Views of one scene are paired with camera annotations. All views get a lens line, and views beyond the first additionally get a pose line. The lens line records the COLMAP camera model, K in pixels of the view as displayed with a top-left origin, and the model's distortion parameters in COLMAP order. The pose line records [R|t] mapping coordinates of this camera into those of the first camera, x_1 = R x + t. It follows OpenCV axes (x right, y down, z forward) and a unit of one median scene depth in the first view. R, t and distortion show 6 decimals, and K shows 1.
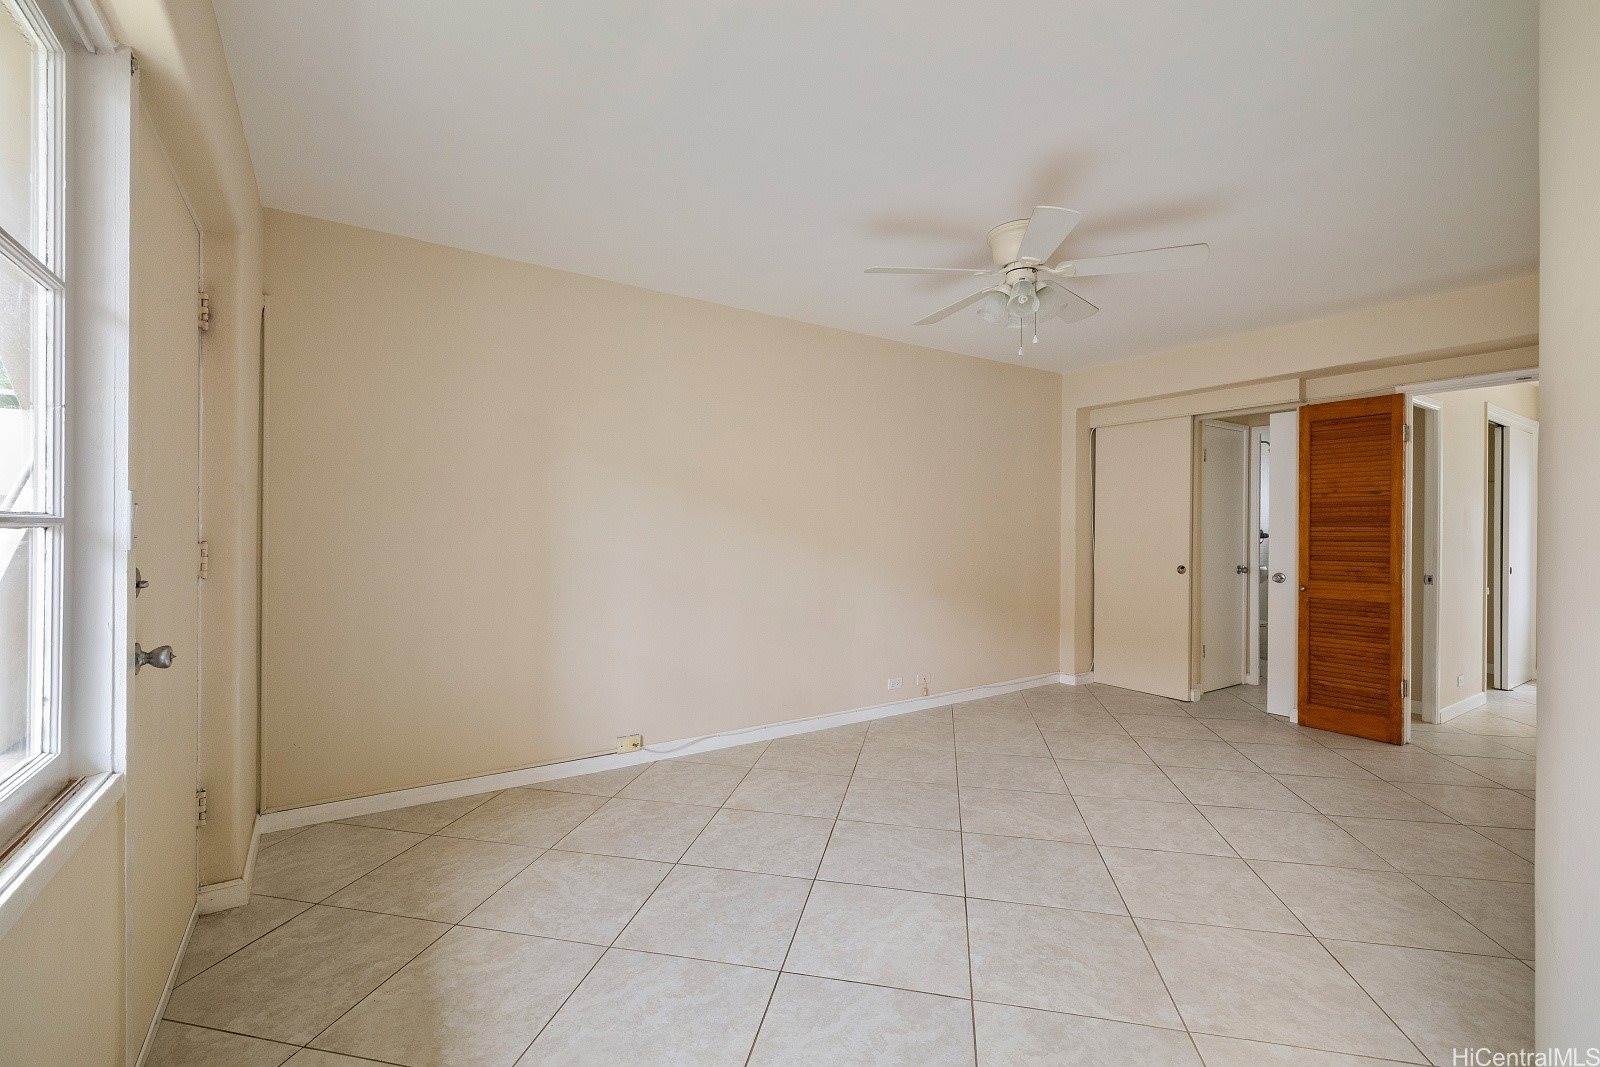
lens RADIAL K [[689.7, 0, 795.0], [0, 689.7, 532.0], [0, 0, 1]] dist [0.002355, 0.000180]
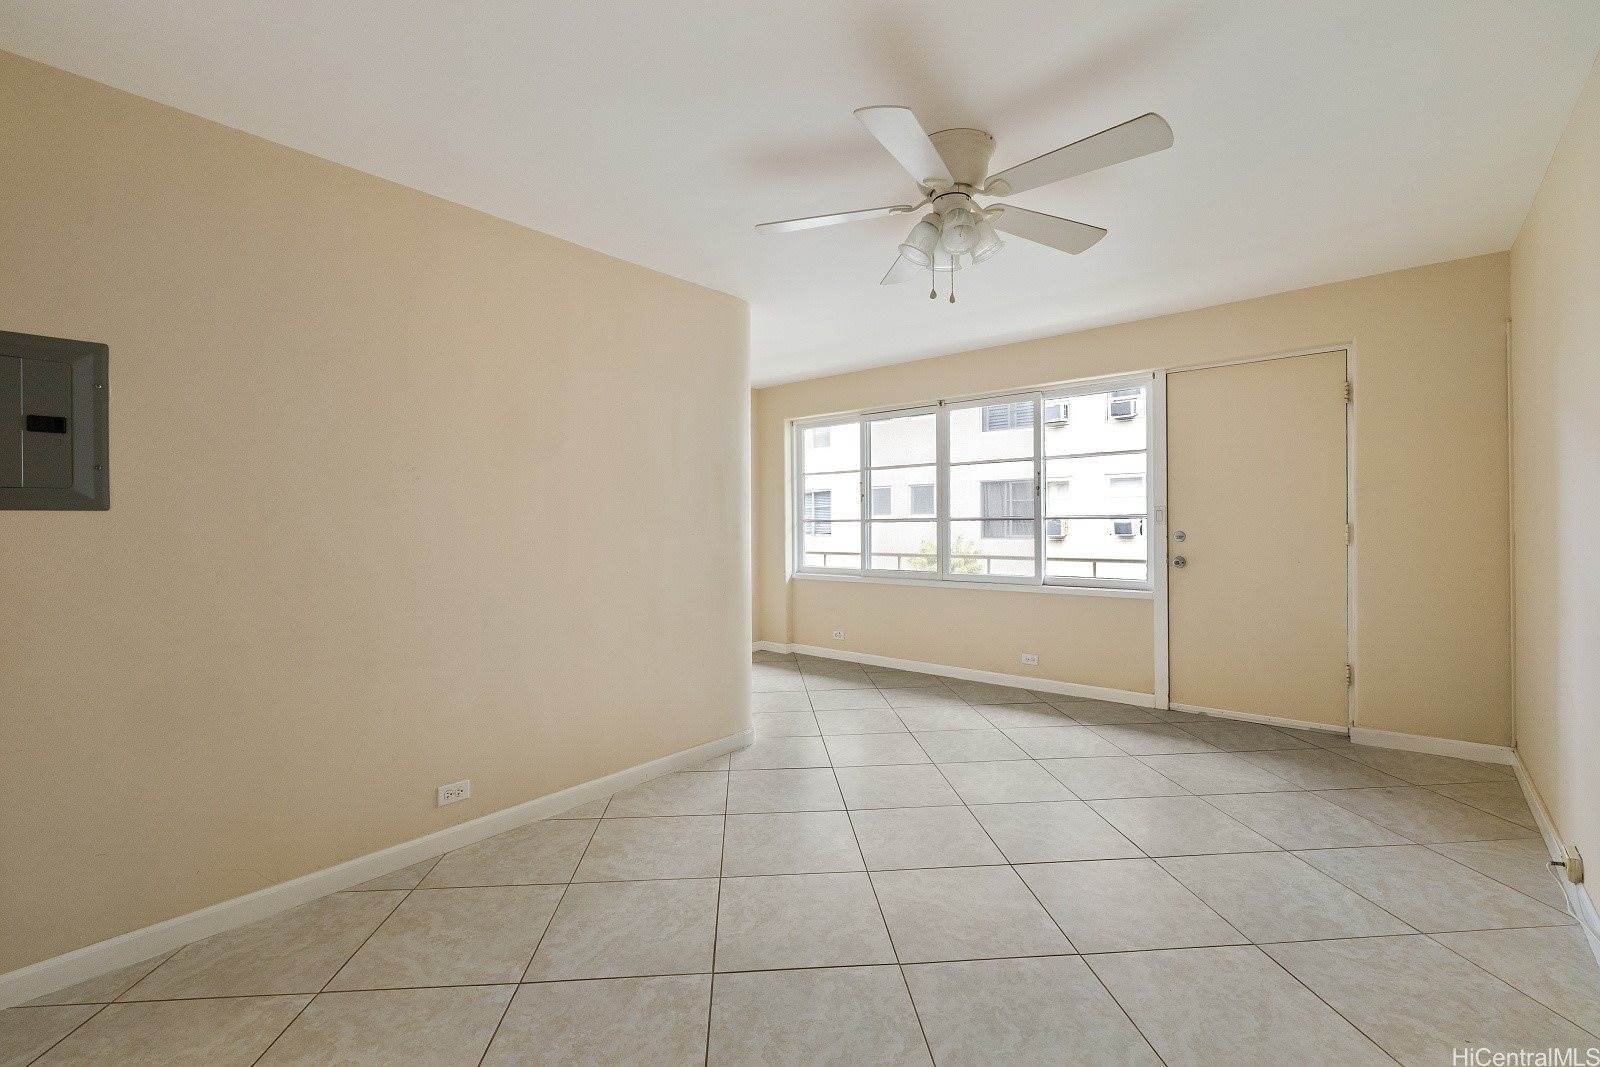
lens RADIAL K [[689.7, 0, 795.0], [0, 689.7, 532.0], [0, 0, 1]] dist [0.002355, 0.000180]
pose [[-0.962352, 0.012970, -0.271498, 0.536608], [0.008530, 0.999810, 0.017528, -0.002312], [0.271674, 0.014552, -0.962279, 1.287191]]
